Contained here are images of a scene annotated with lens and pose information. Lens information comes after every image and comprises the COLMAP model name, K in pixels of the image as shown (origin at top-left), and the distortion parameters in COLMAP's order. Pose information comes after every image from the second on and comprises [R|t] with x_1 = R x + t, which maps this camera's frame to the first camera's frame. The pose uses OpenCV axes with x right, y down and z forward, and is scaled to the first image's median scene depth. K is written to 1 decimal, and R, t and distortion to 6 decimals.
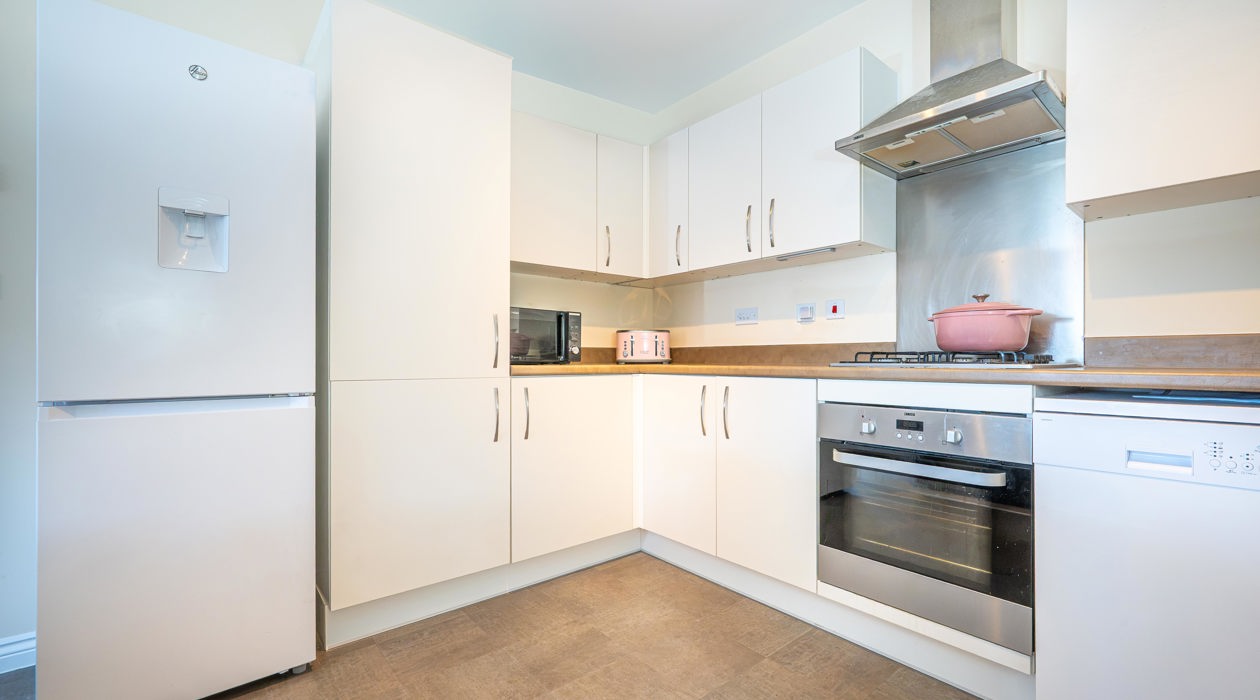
lens RADIAL K [[526.8, 0, 675.2], [0, 526.8, 361.5], [0, 0, 1]] dist [0.000223, -0.000133]
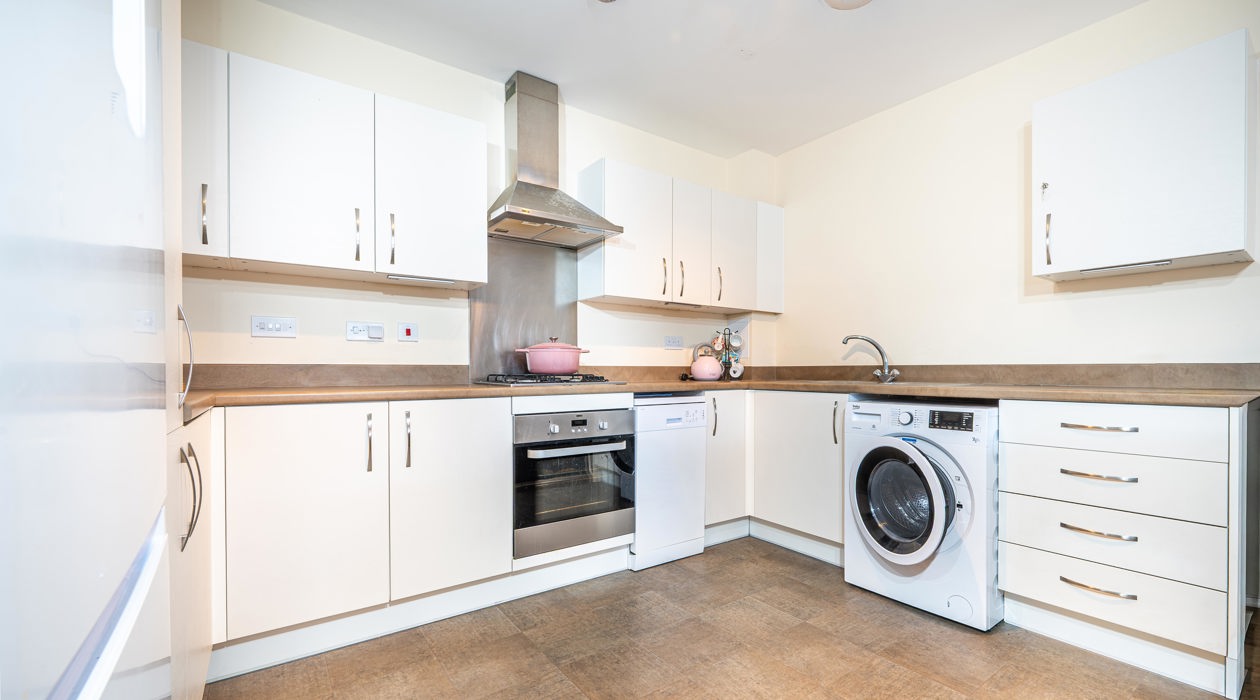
lens RADIAL K [[523.2, 0, 657.0], [0, 523.2, 375.7], [0, 0, 1]] dist [0.000068, -0.000027]
pose [[0.090701, -0.010399, 0.995824, -0.820181], [0.005472, 0.999936, 0.009943, -0.023982], [-0.995863, 0.004547, 0.090752, 0.492549]]
